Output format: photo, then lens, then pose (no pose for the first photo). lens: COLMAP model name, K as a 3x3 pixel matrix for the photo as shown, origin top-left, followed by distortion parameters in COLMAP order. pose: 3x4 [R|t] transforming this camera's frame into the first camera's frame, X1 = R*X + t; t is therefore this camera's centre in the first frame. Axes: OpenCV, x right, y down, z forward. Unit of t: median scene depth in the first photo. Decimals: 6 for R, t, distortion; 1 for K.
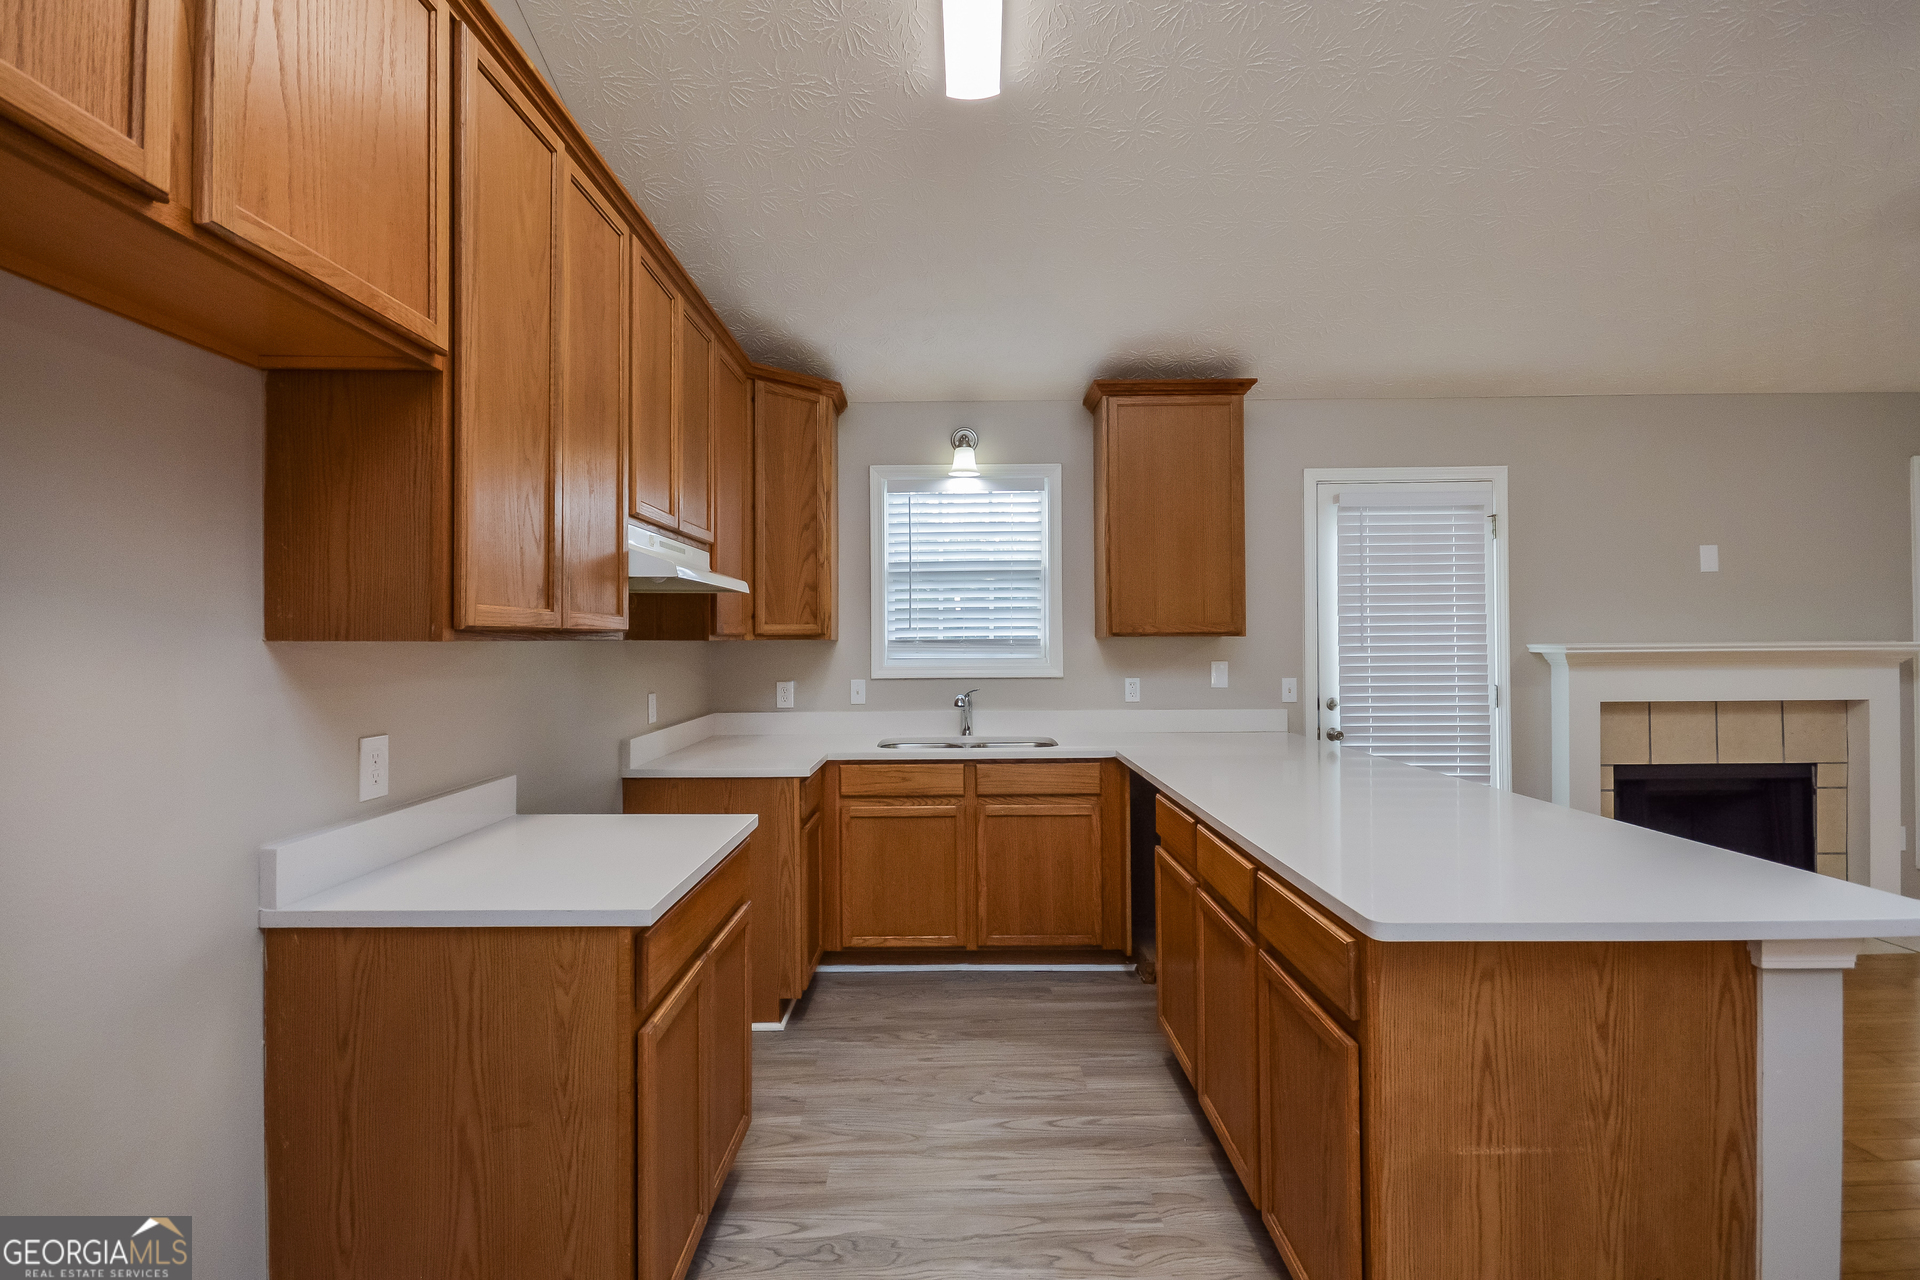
lens RADIAL K [[880.6, 0, 959.0], [0, 880.6, 635.5], [0, 0, 1]] dist [0.001656, -0.006054]
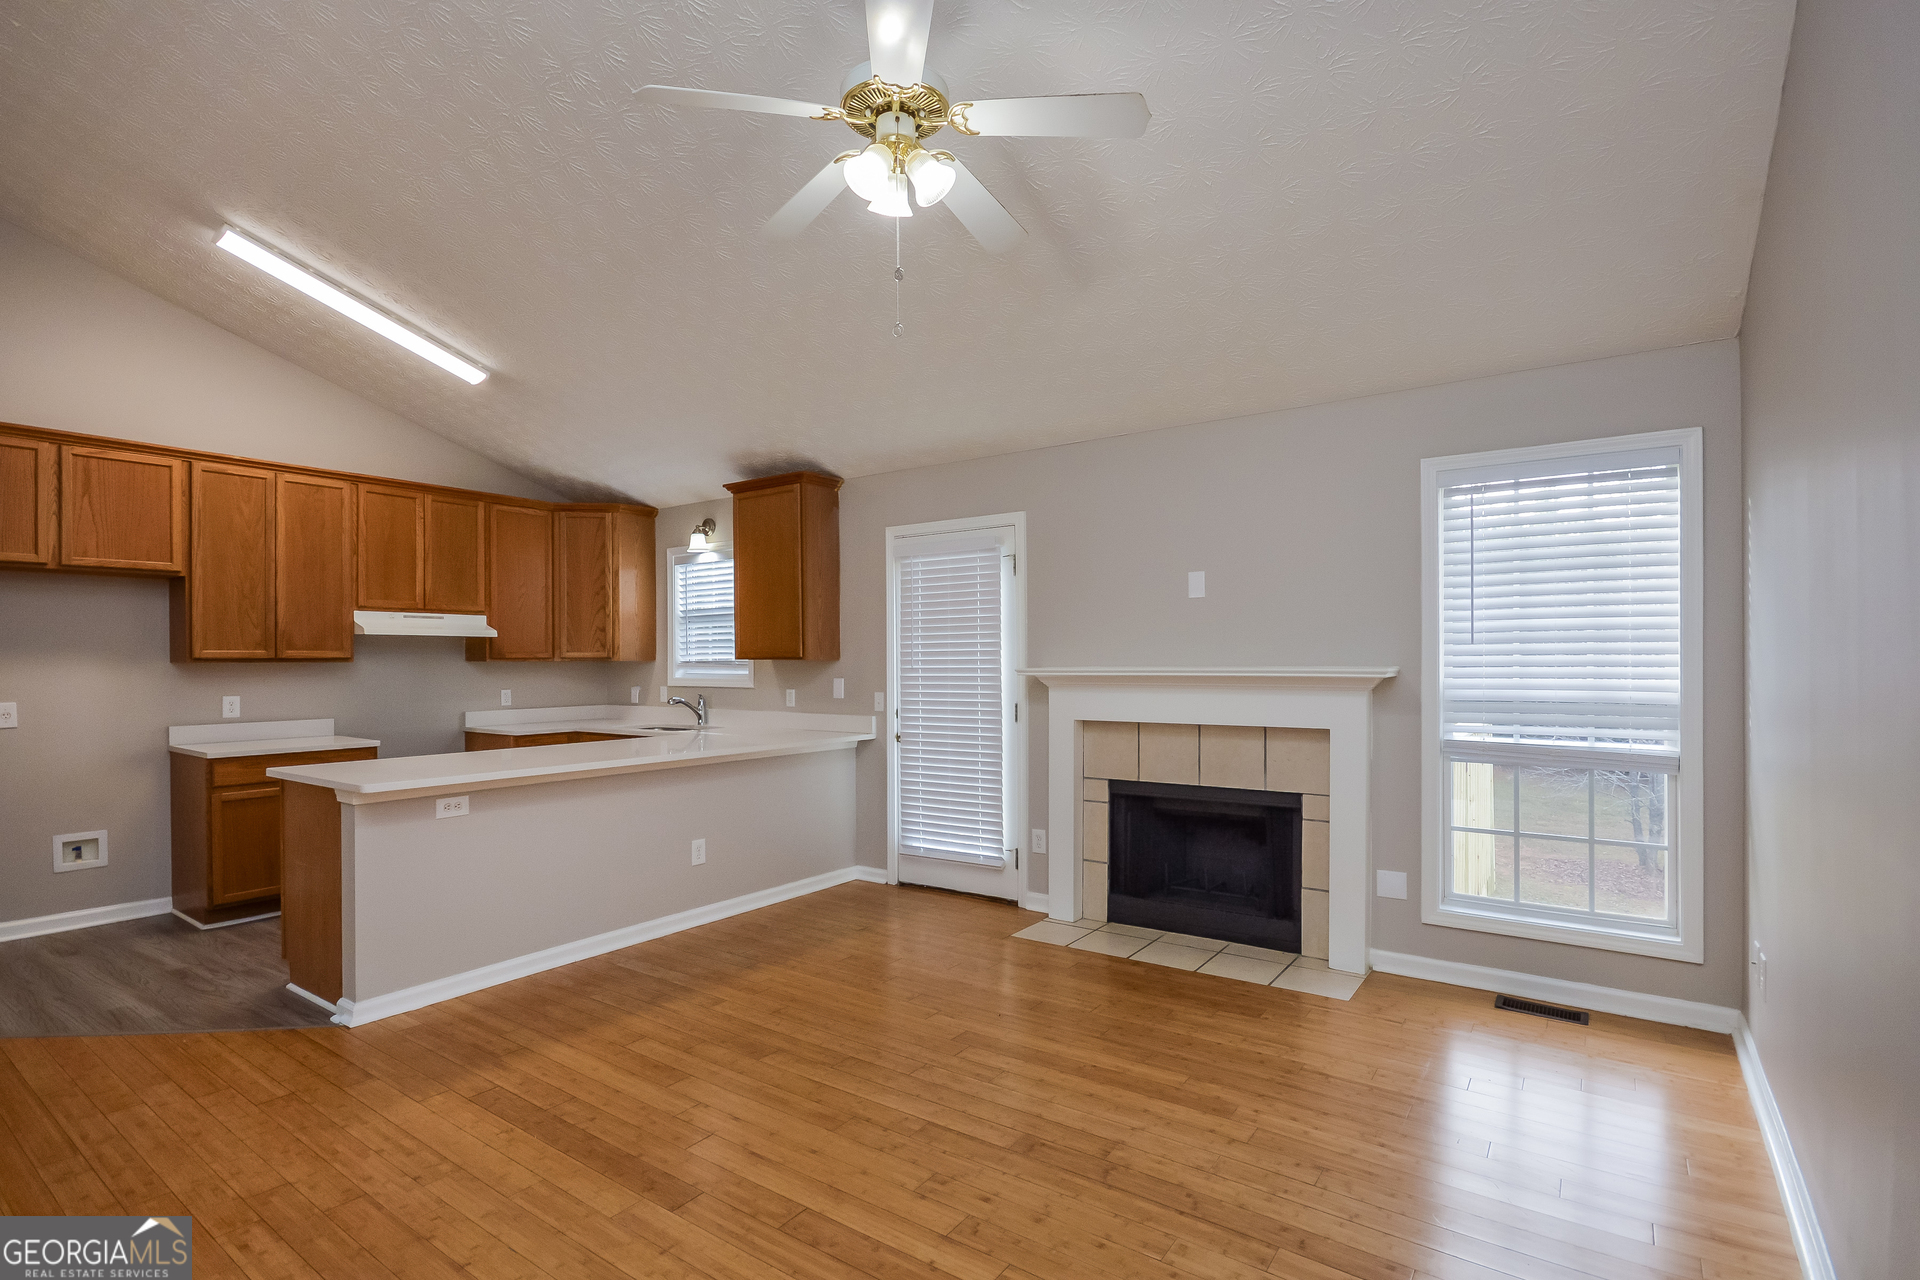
lens RADIAL K [[880.6, 0, 913.7], [0, 880.6, 666.6], [0, 0, 1]] dist [0.001656, -0.006054]
pose [[0.813996, 0.006406, -0.580836, 1.438242], [0.001769, 0.999907, 0.013507, -0.007115], [0.580868, -0.012022, 0.813909, -0.019069]]
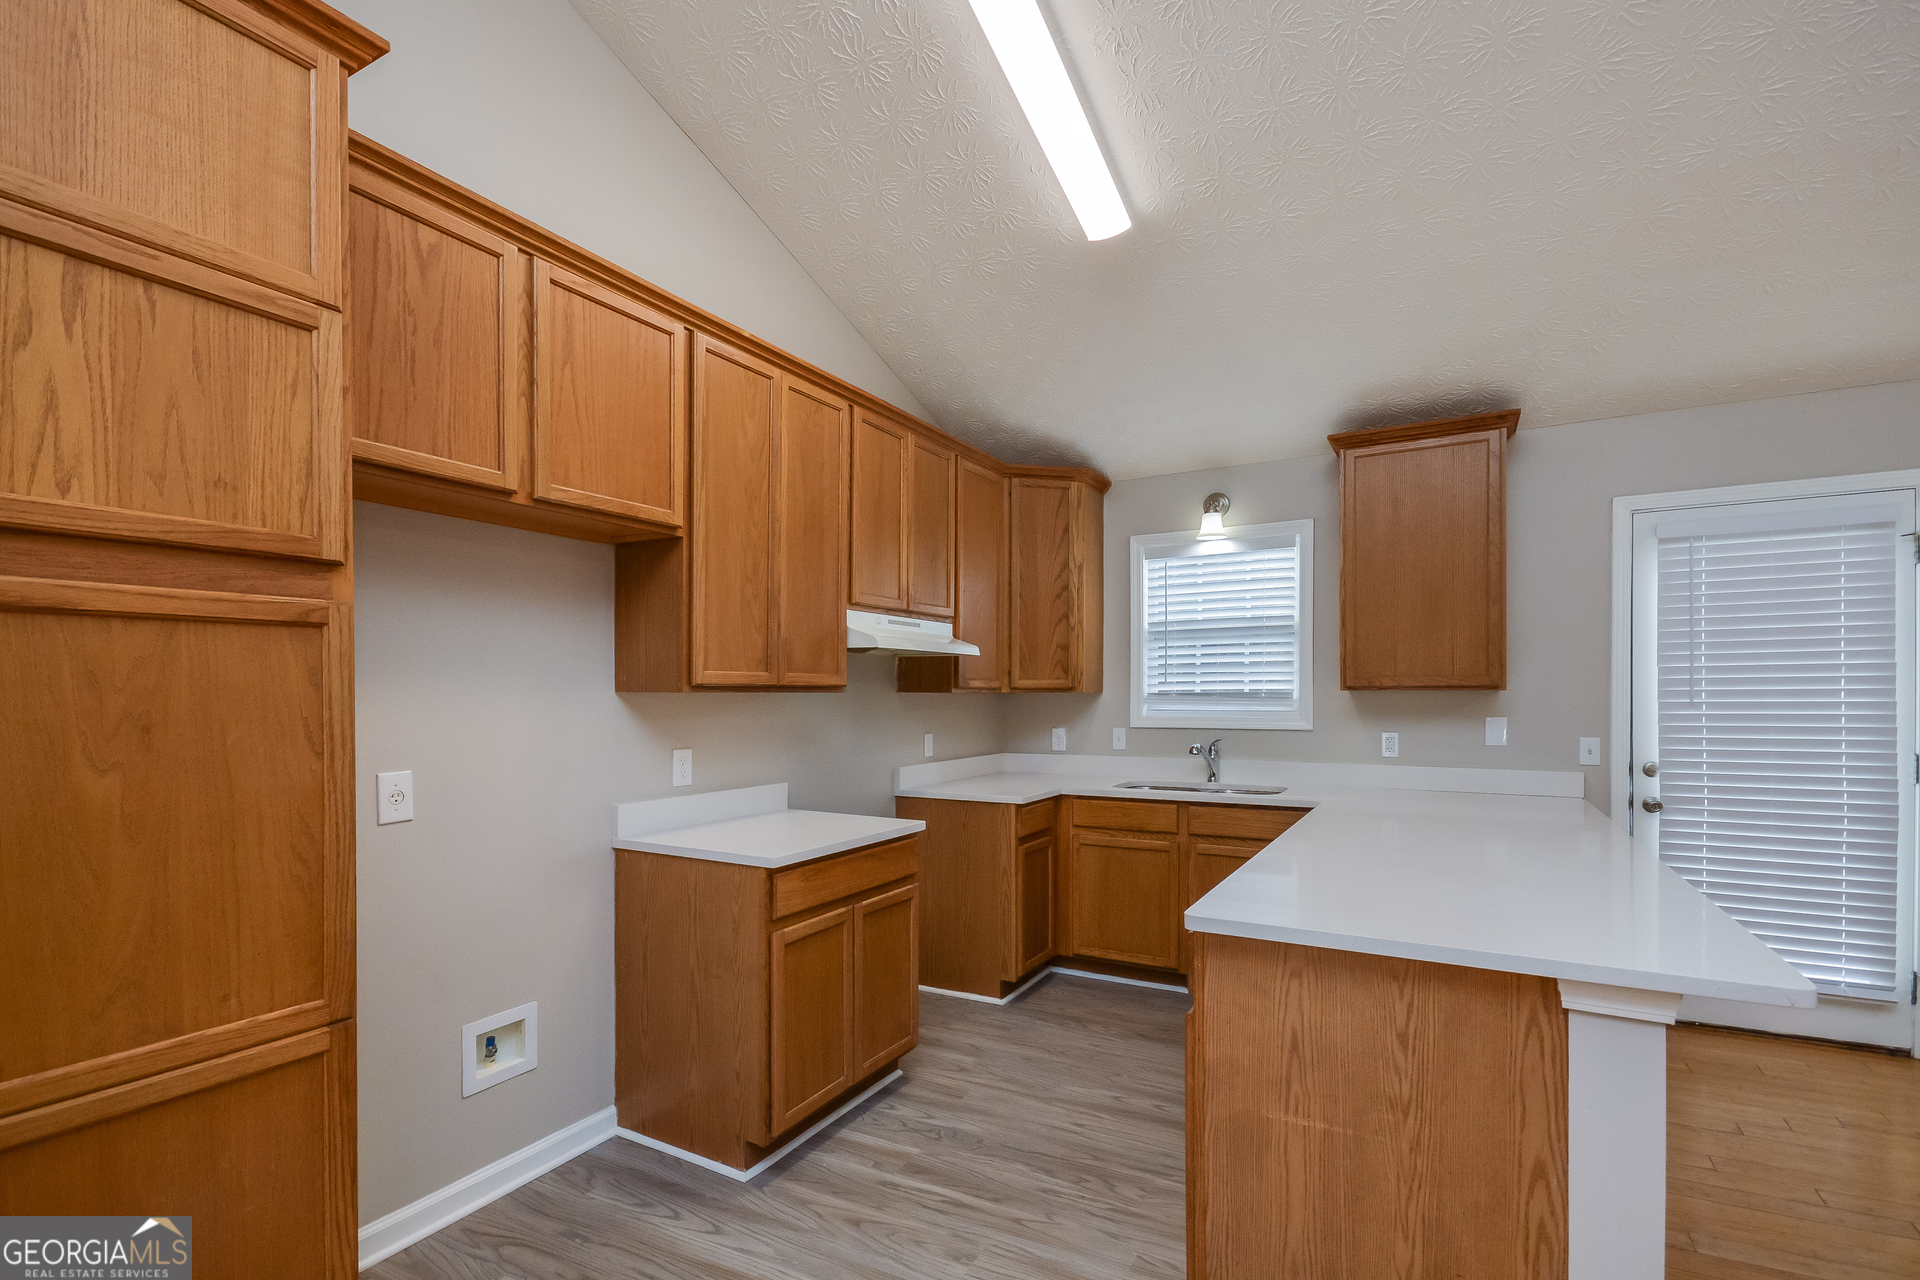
lens RADIAL K [[880.6, 0, 938.9], [0, 880.6, 697.9], [0, 0, 1]] dist [0.001656, -0.006054]
pose [[0.866597, 0.005892, -0.498974, 0.306771], [-0.000380, 0.999938, 0.011149, -0.001013], [0.499009, -0.009472, 0.866545, -0.109292]]
